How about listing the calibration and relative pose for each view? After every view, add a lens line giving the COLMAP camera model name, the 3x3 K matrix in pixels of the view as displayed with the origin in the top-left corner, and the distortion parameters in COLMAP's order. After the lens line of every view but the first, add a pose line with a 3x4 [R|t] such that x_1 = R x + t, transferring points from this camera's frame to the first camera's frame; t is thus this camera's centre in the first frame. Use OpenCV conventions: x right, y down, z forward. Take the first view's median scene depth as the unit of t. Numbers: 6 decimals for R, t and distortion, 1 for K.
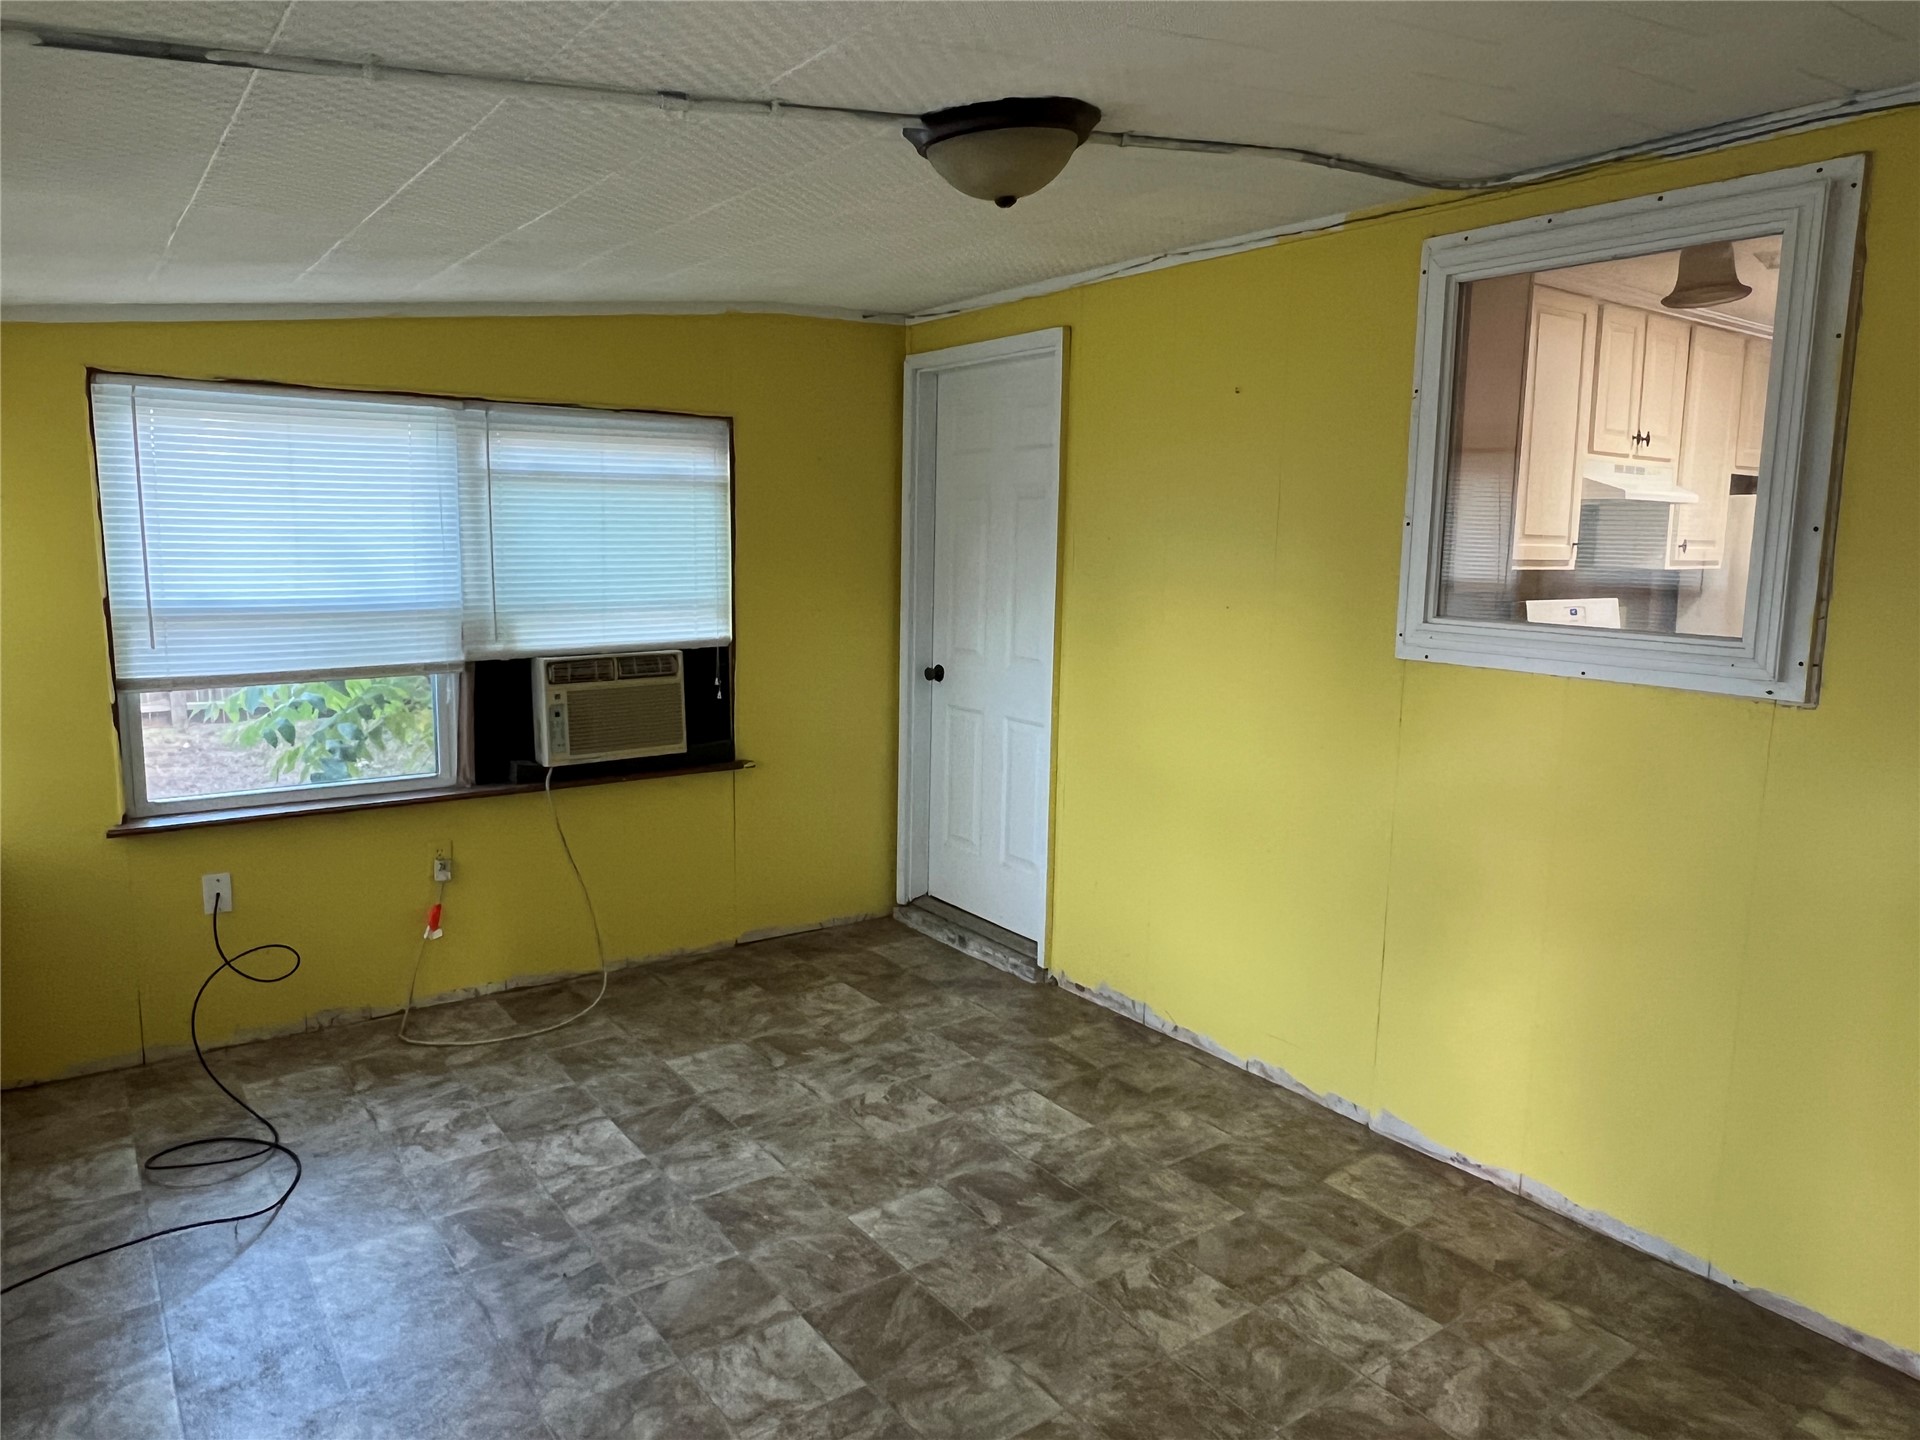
lens RADIAL K [[1261.2, 0, 946.3], [0, 1261.2, 711.3], [0, 0, 1]] dist [0.001387, -0.003131]
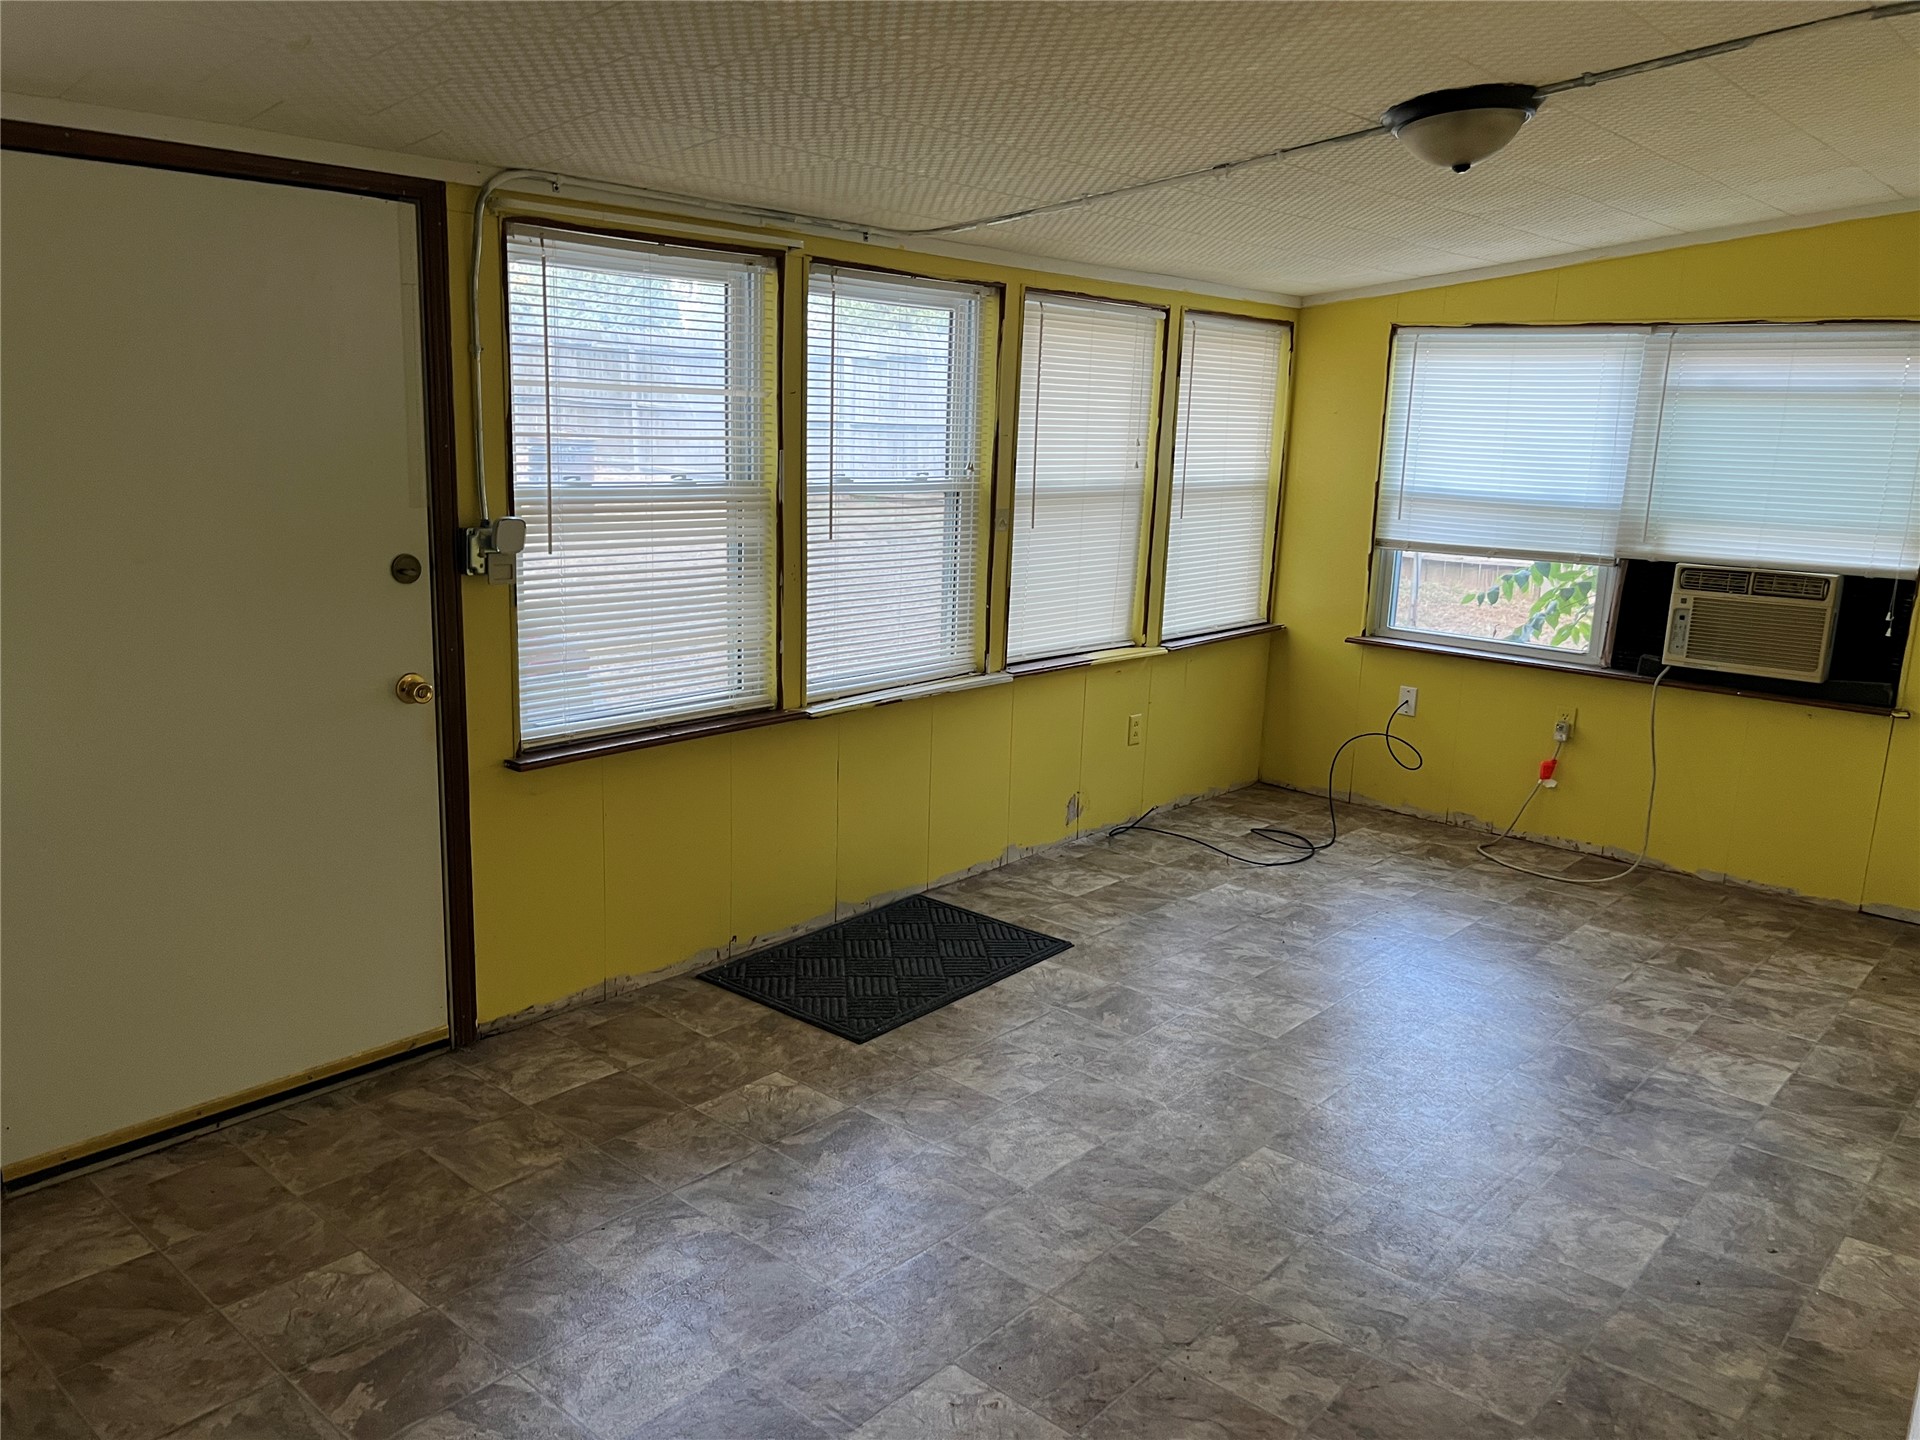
lens RADIAL K [[1446.7, 0, 960.0], [0, 1446.7, 720.0], [0, 0, 1]] dist [0.058406, -0.070959]
pose [[0.214061, 0.196921, -0.956765, 0.795658], [-0.169243, 0.972133, 0.162218, -0.010786], [0.962047, 0.127201, 0.241423, 0.129898]]
